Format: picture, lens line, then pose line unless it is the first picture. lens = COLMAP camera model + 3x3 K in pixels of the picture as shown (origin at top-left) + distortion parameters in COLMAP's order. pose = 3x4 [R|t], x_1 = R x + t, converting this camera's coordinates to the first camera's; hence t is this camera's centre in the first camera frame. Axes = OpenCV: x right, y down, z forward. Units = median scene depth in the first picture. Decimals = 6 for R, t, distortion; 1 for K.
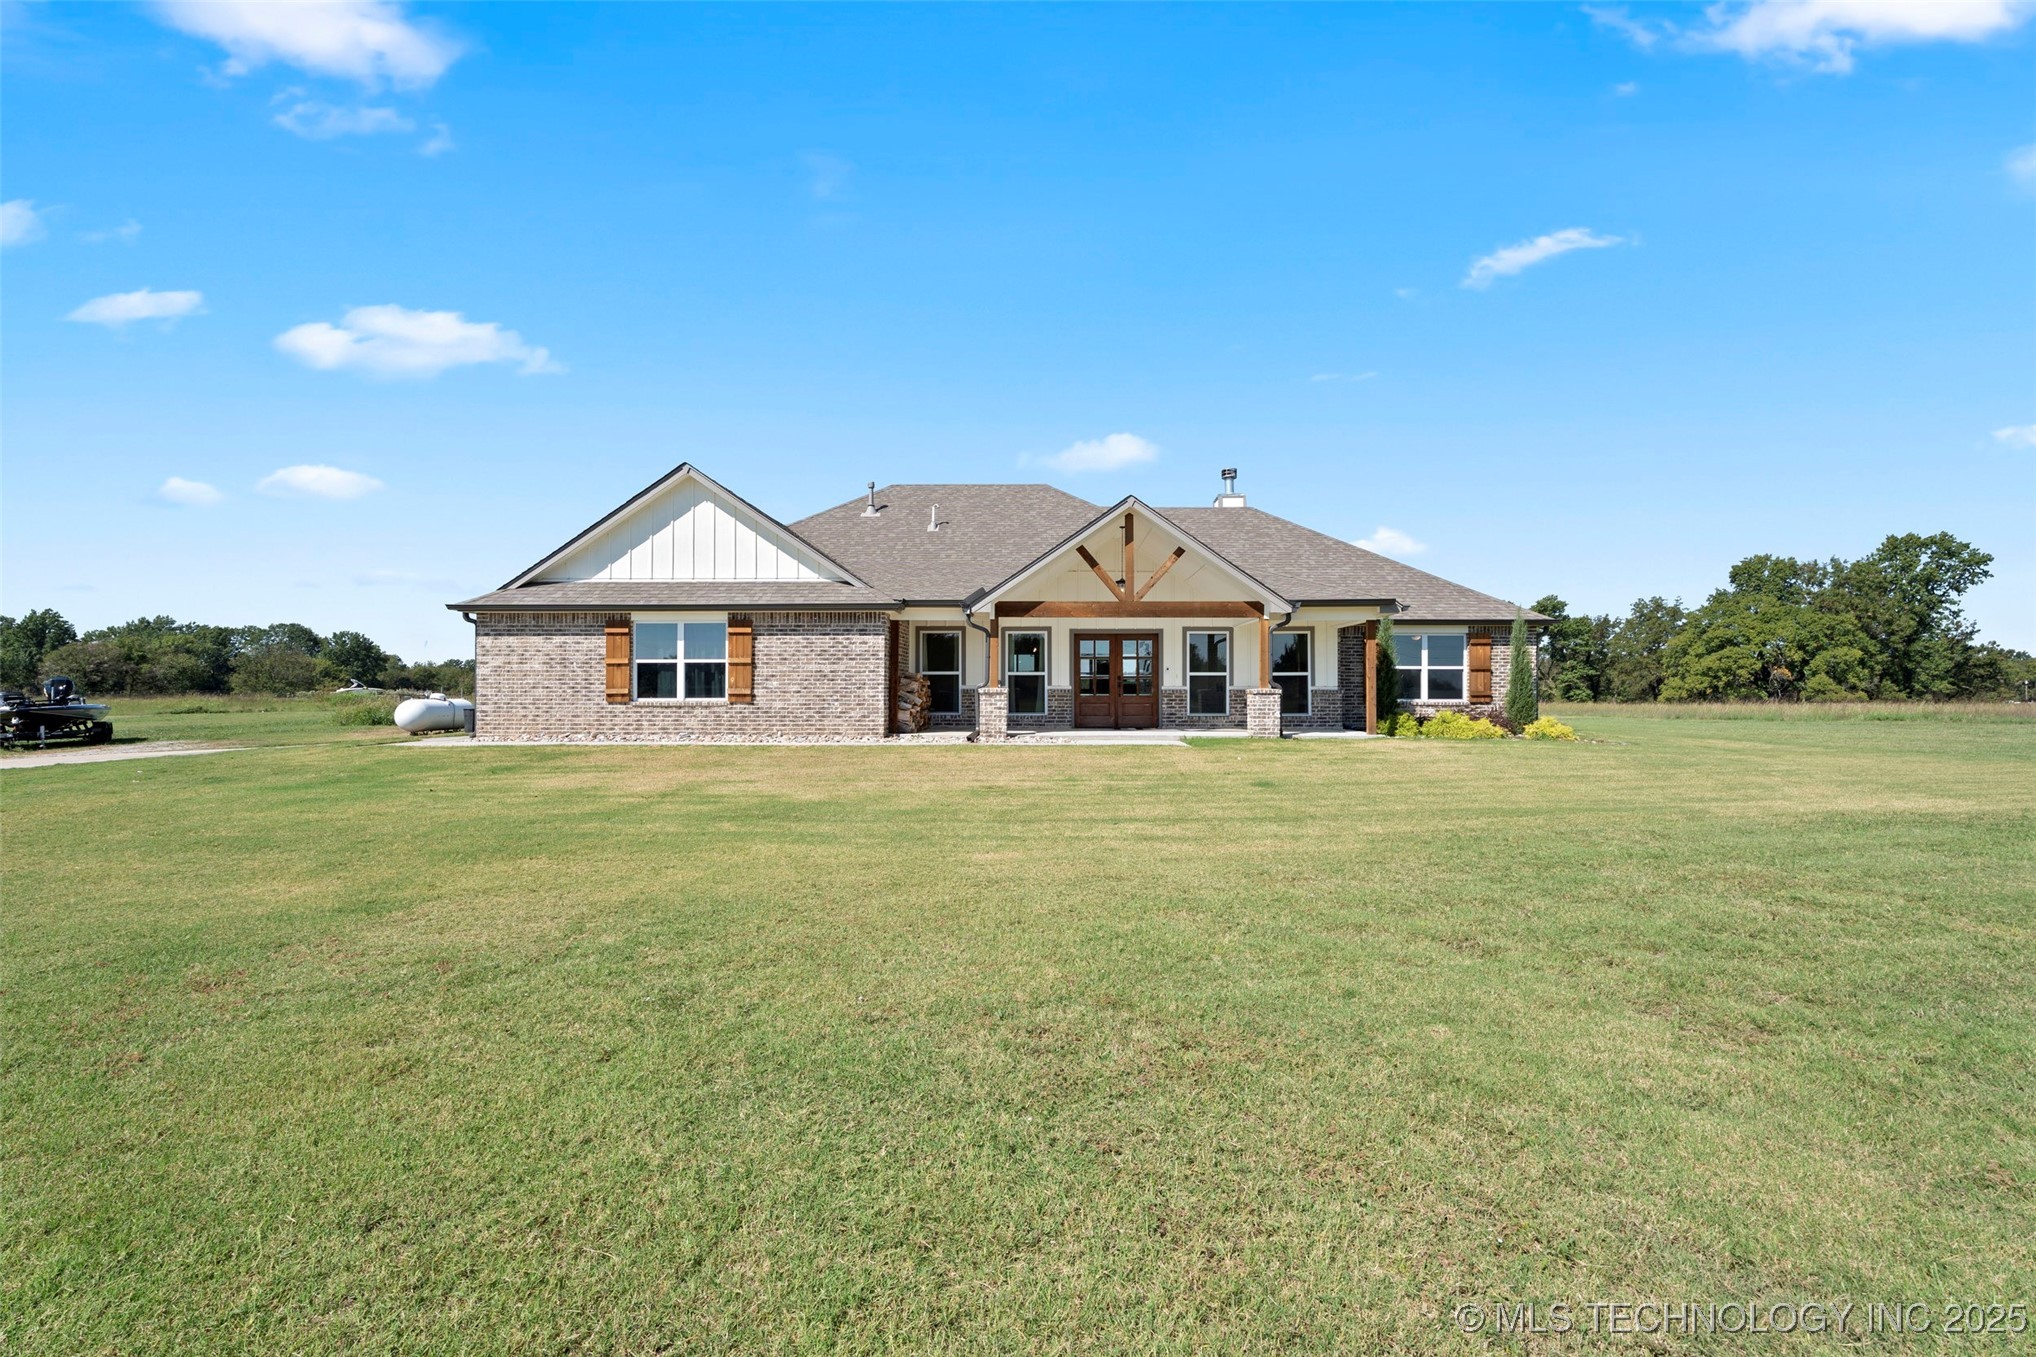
lens RADIAL K [[915.0, 0, 1014.1], [0, 915.0, 691.4], [0, 0, 1]] dist [-0.000485, 0.000127]
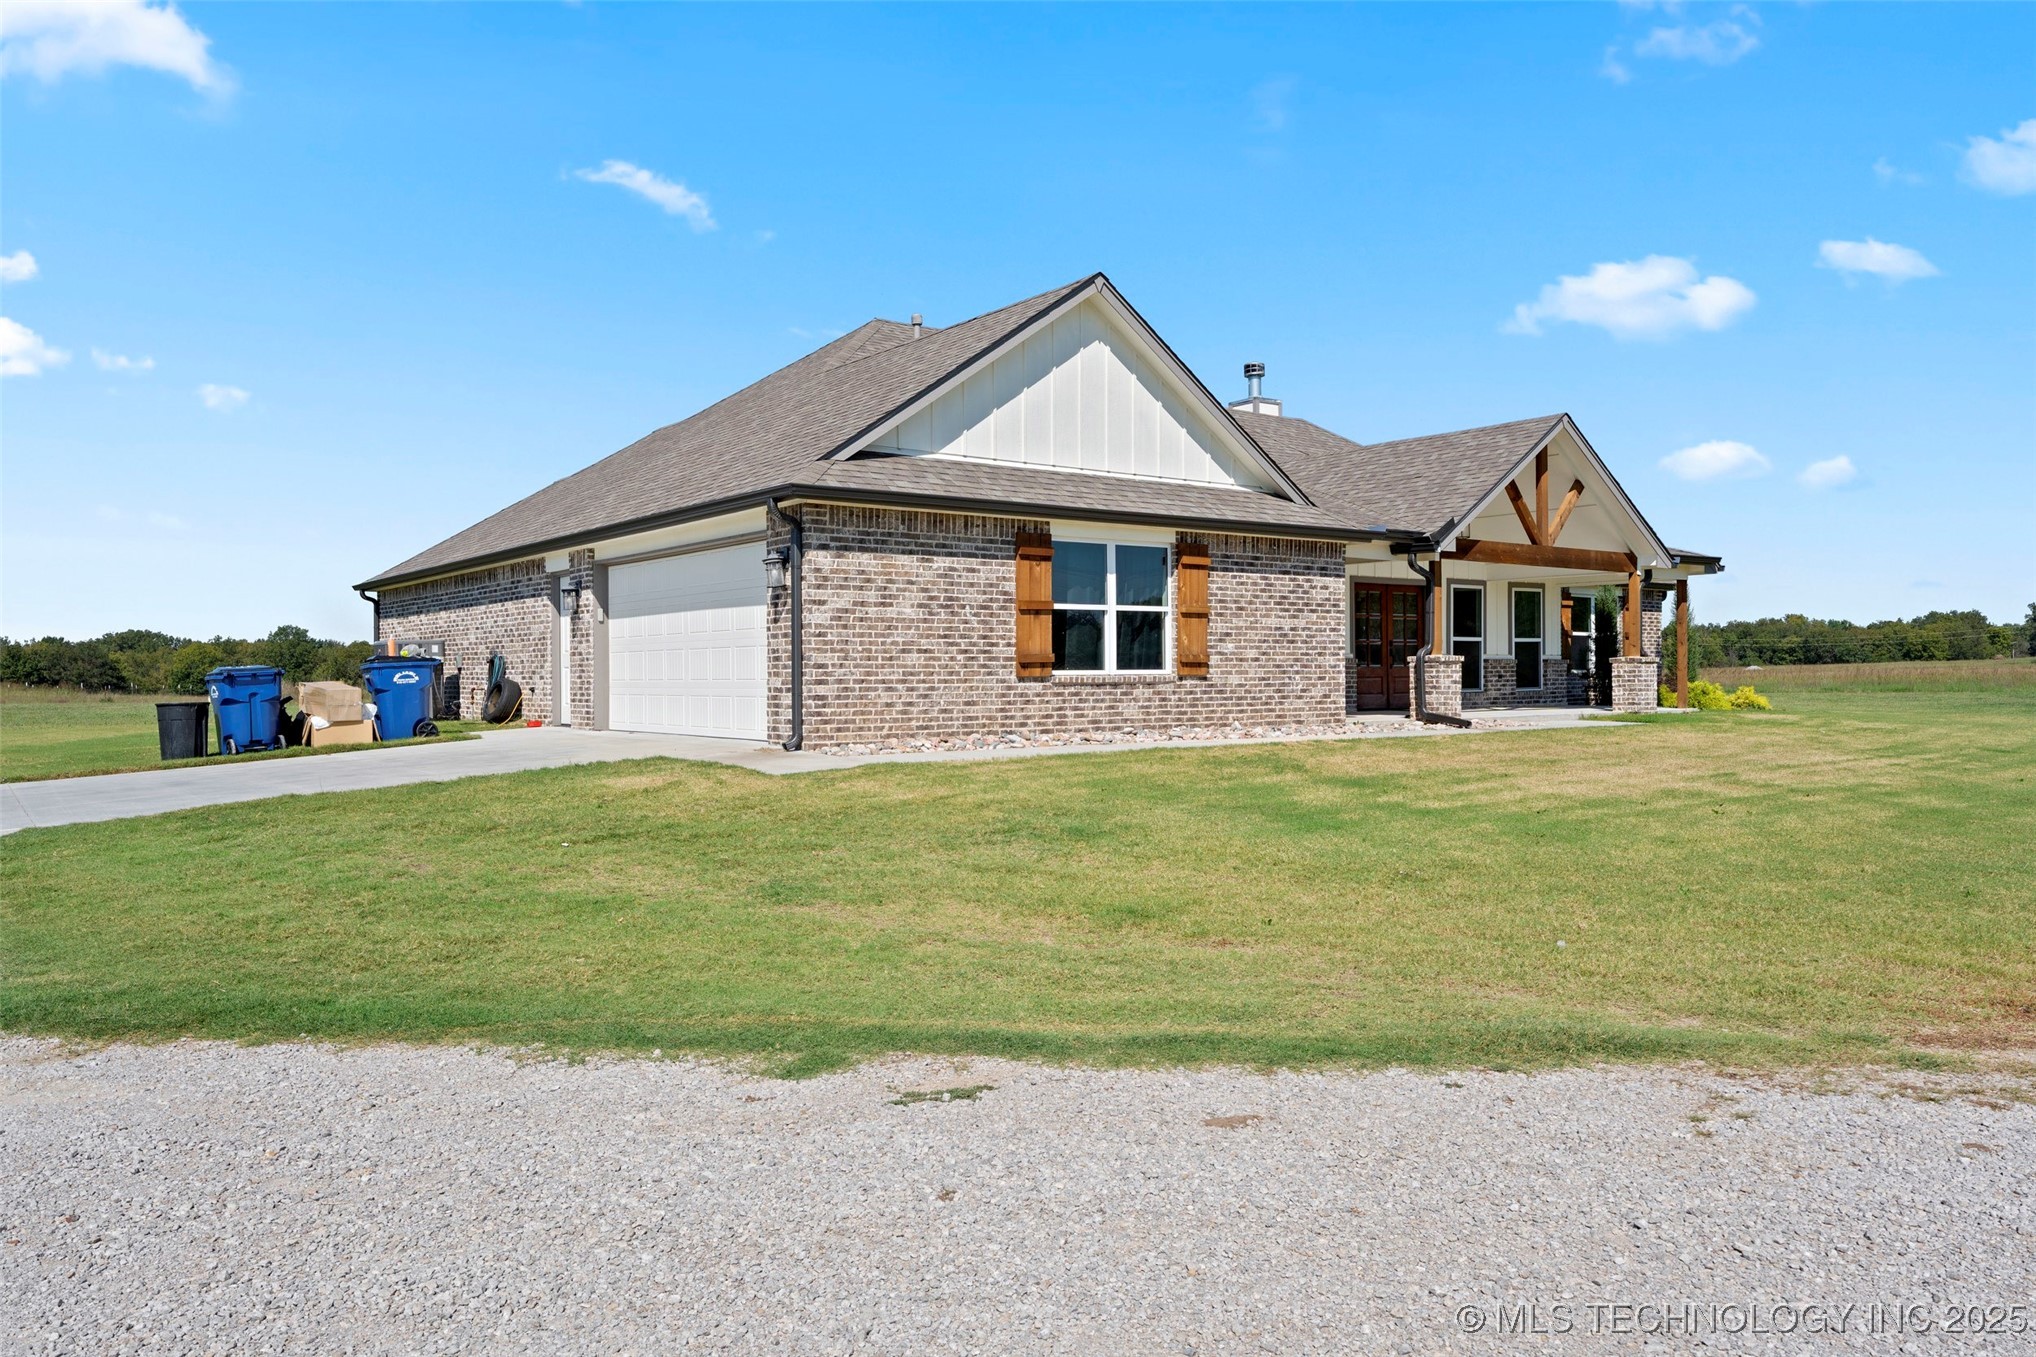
lens RADIAL K [[1409.1, 0, 1018.1], [0, 1409.1, 672.0], [0, 0, 1]] dist [-0.001063, -0.000102]
pose [[0.800621, -0.003070, 0.599163, -0.964400], [-0.001687, 0.999971, 0.007379, 0.001987], [-0.599169, -0.006918, 0.800593, 0.300195]]
